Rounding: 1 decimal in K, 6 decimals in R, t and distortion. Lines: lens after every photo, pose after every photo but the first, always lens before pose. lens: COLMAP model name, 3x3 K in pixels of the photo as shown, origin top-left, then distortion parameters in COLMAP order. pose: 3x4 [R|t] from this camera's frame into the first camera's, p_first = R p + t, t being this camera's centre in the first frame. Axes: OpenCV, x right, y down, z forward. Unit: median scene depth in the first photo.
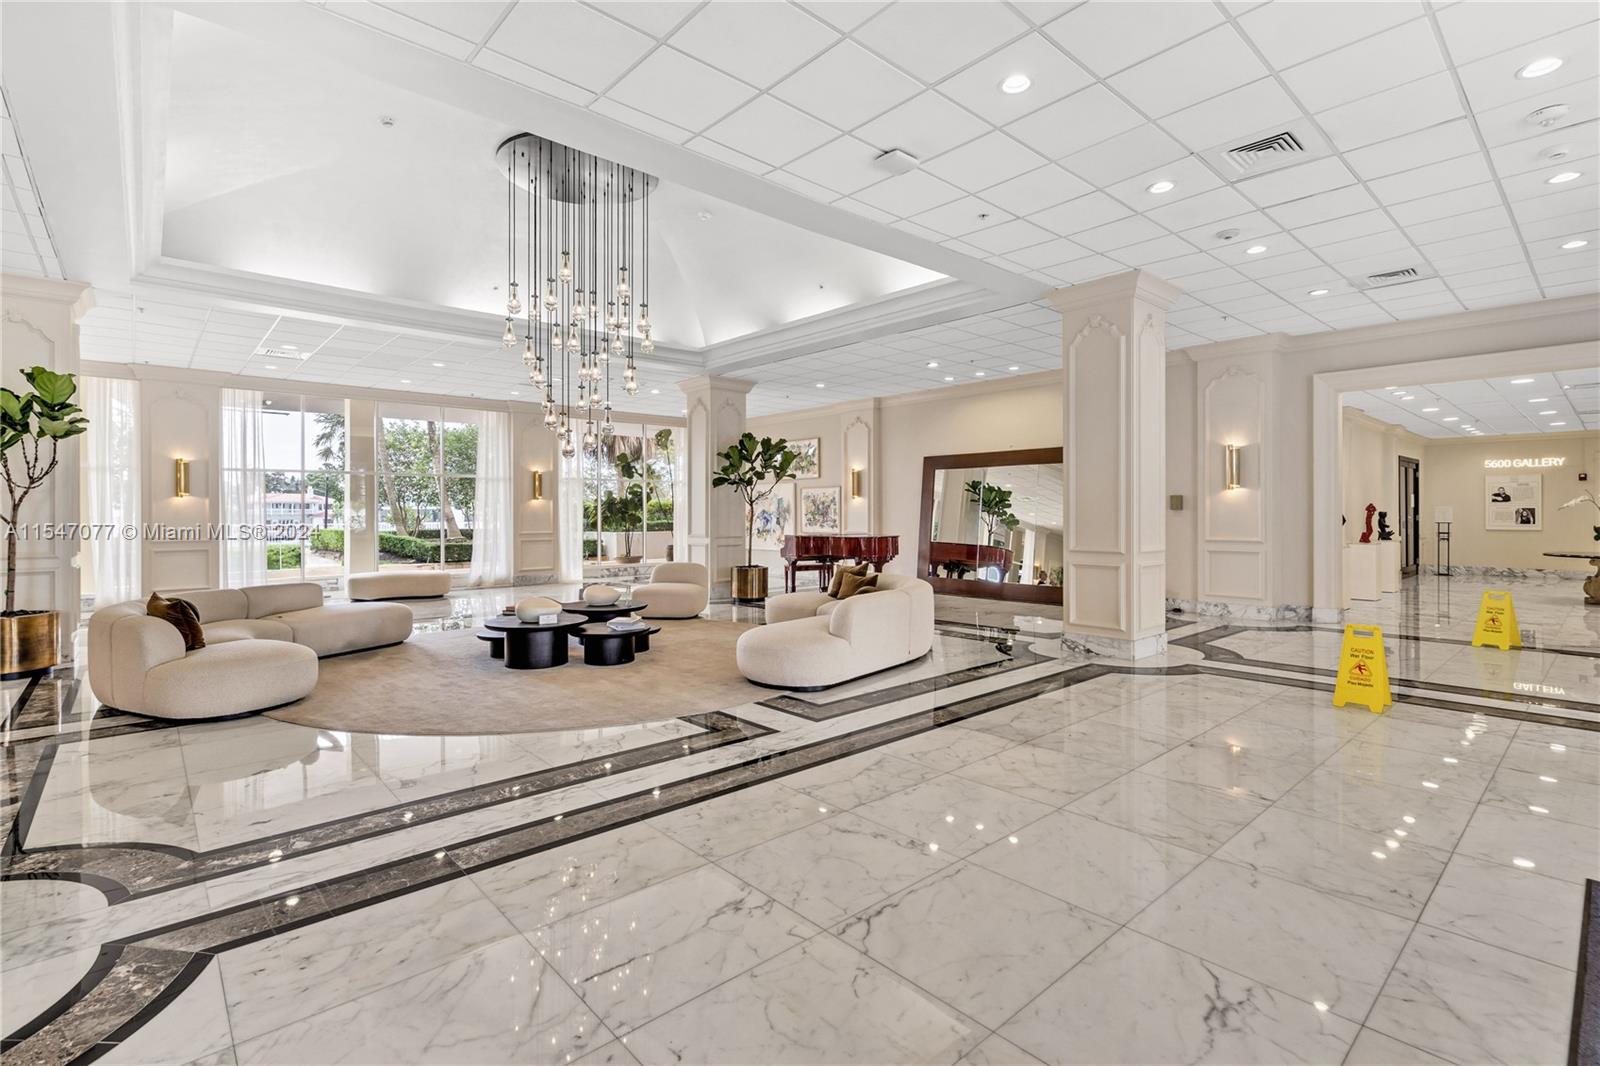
lens RADIAL K [[743.0, 0, 806.1], [0, 743.0, 516.7], [0, 0, 1]] dist [-0.001840, -0.000531]
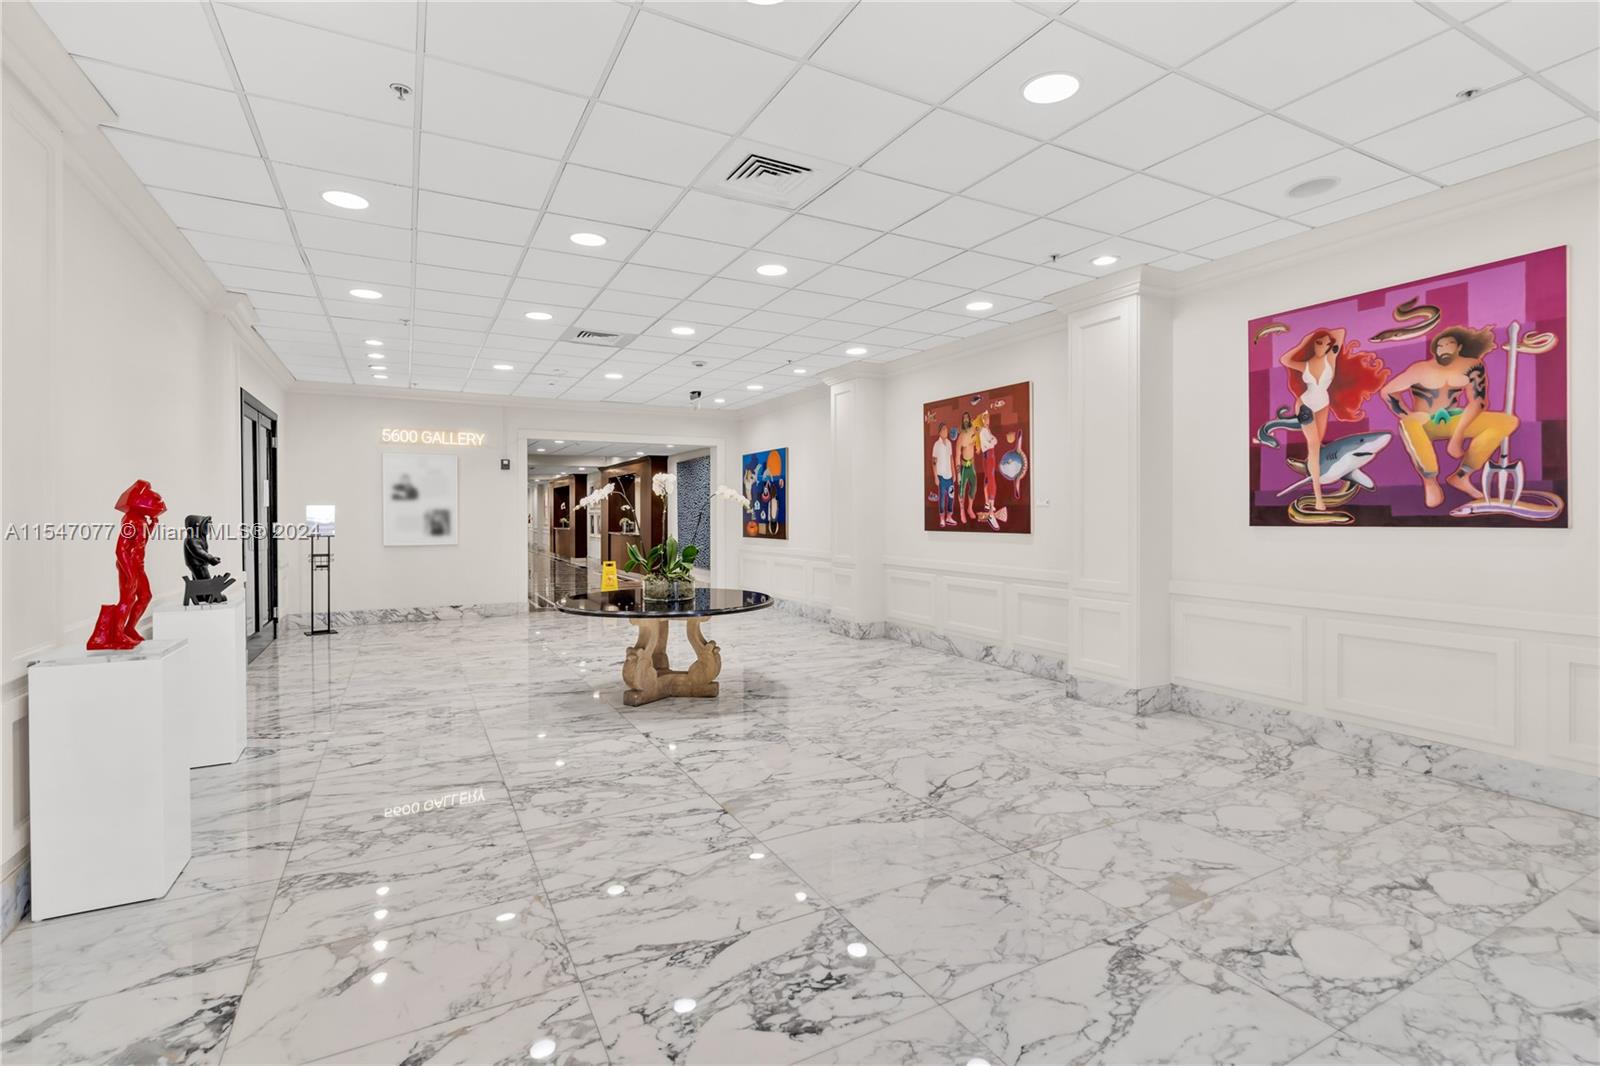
lens RADIAL K [[743.0, 0, 806.1], [0, 743.0, 516.7], [0, 0, 1]] dist [-0.001840, -0.000531]
pose [[0.233830, -0.002205, 0.972275, 0.427092], [0.007080, 0.999975, 0.000565, -0.003969], [-0.972252, 0.006751, 0.233839, 0.542940]]
